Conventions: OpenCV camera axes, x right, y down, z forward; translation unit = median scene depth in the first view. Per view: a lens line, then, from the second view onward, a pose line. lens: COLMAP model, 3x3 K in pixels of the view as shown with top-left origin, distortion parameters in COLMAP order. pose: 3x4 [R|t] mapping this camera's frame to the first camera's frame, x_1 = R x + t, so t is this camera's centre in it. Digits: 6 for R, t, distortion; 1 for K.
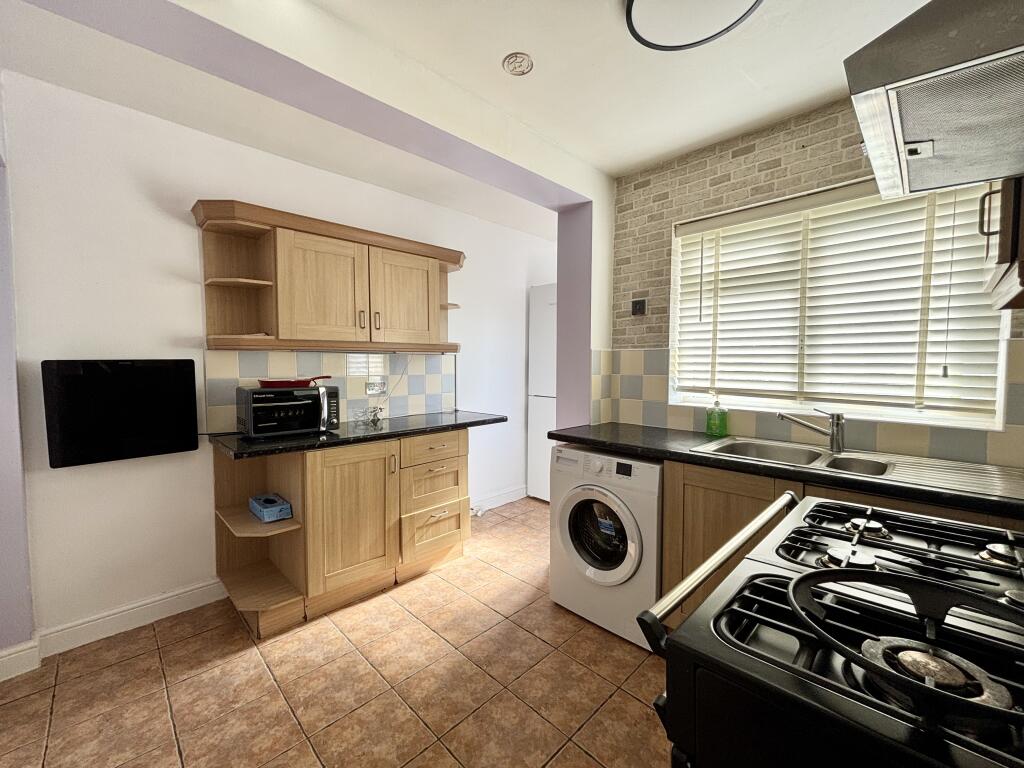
lens RADIAL K [[412.7, 0, 516.8], [0, 412.7, 385.7], [0, 0, 1]] dist [-0.003040, 0.000152]
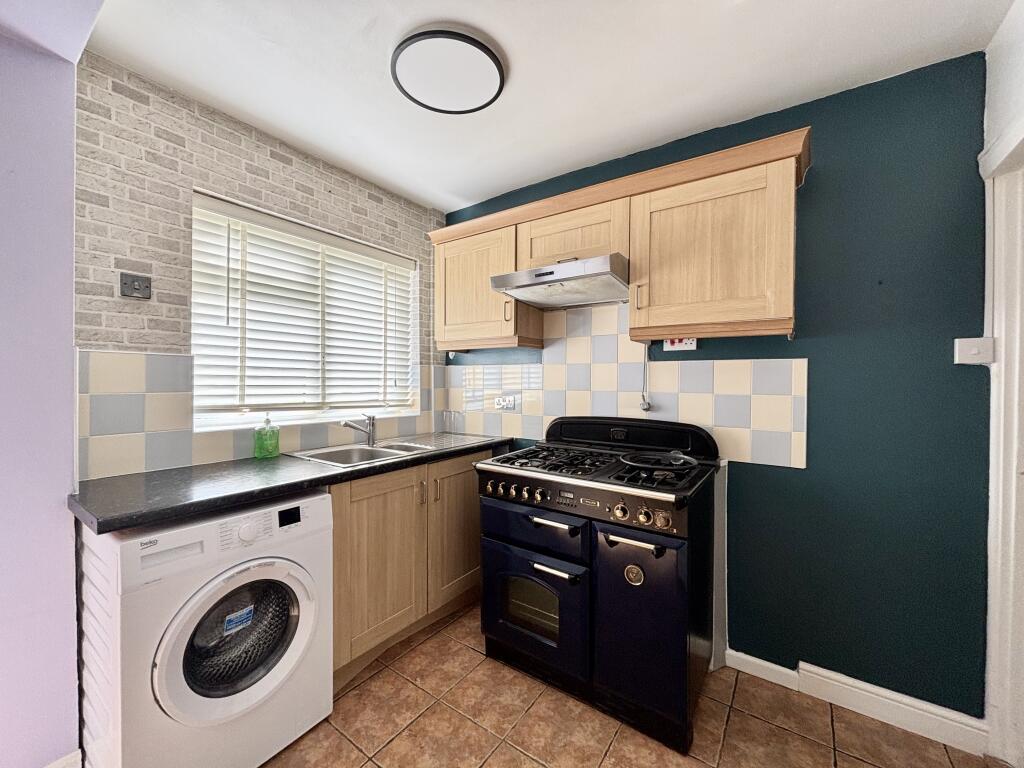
lens RADIAL K [[412.7, 0, 514.1], [0, 412.7, 383.1], [0, 0, 1]] dist [-0.003040, 0.000152]
pose [[-0.169541, -0.009122, 0.985481, -0.482284], [0.043203, 0.998927, 0.016679, -0.031866], [-0.984576, 0.045404, -0.168965, 0.622224]]
